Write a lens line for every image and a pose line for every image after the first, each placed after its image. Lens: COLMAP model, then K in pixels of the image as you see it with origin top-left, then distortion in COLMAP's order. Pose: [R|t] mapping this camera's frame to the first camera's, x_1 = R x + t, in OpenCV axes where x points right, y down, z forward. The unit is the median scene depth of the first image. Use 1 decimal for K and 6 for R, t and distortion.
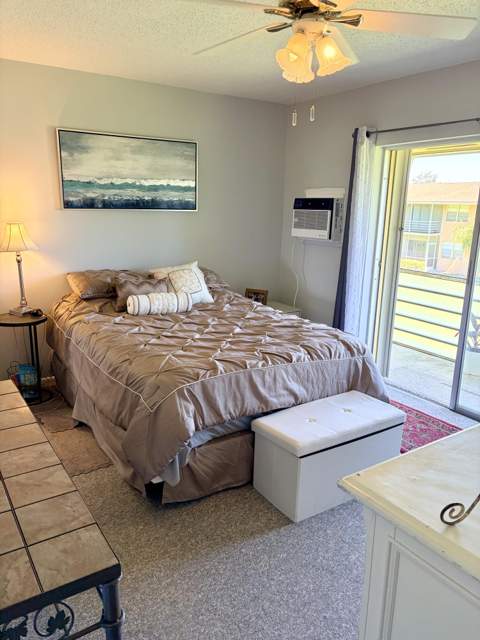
lens RADIAL K [[484.2, 0, 244.6], [0, 484.2, 330.2], [0, 0, 1]] dist [0.030954, -0.017427]
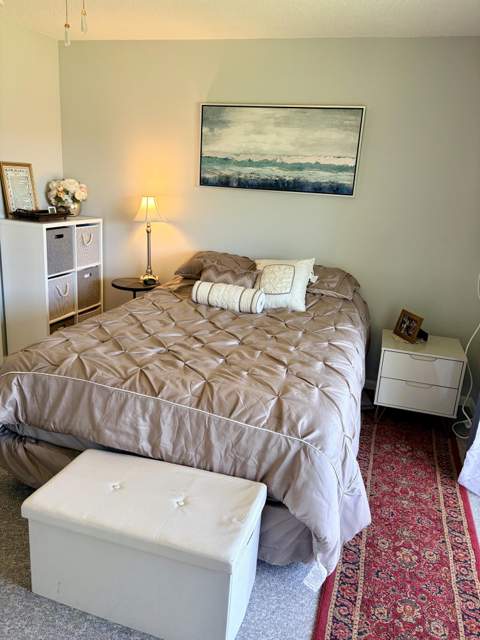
lens RADIAL K [[488.0, 0, 240.0], [0, 488.0, 320.0], [0, 0, 1]] dist [0.025689, -0.003571]
pose [[0.638924, 0.228856, -0.734440, 0.454617], [-0.246211, 0.965338, 0.086615, -0.088857], [0.728805, 0.125487, 0.673124, 0.409837]]
